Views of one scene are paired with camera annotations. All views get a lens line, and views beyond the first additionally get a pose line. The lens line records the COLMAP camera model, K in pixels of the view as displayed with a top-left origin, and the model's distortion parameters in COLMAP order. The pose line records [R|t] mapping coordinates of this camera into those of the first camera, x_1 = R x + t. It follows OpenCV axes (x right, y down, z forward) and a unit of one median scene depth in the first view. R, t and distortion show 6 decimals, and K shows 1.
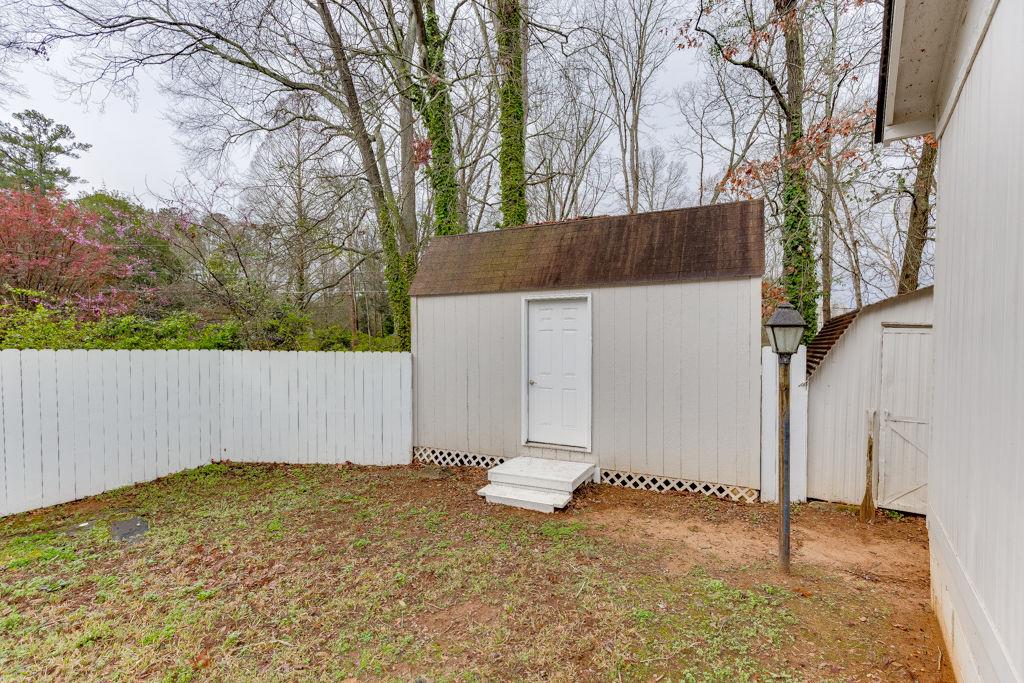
lens RADIAL K [[462.0, 0, 512.0], [0, 462.0, 343.4], [0, 0, 1]] dist [0.003685, -0.000770]
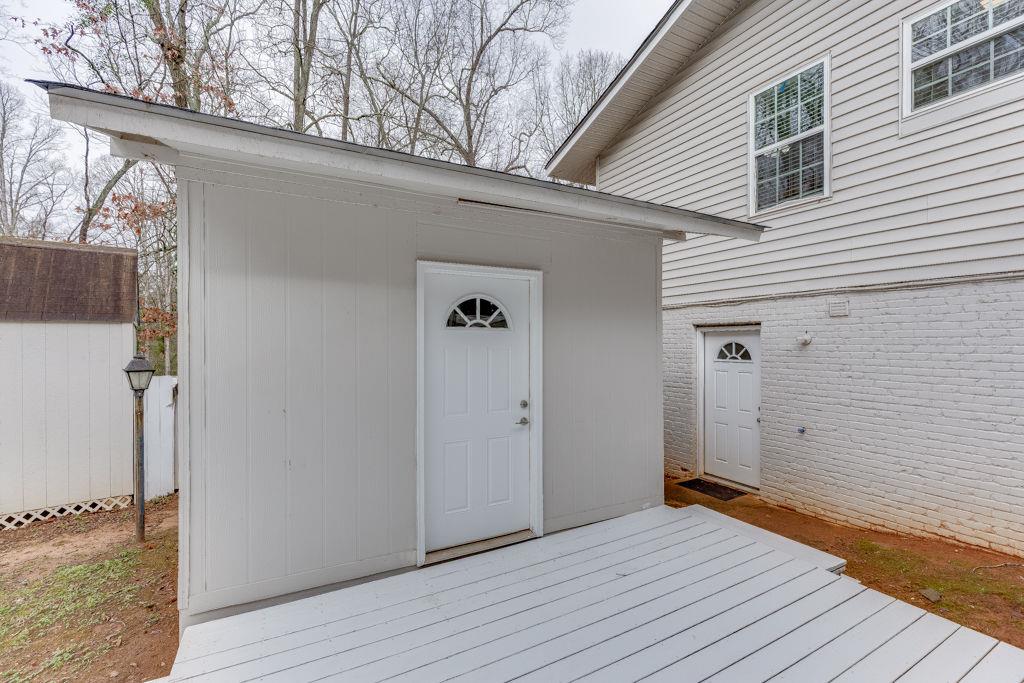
lens RADIAL K [[462.0, 0, 528.9], [0, 462.0, 343.3], [0, 0, 1]] dist [0.003685, -0.000770]
pose [[0.415516, -0.002583, 0.909582, -0.144966], [0.013662, 0.999901, -0.003402, -0.066530], [-0.909483, 0.013840, 0.415510, -0.468216]]
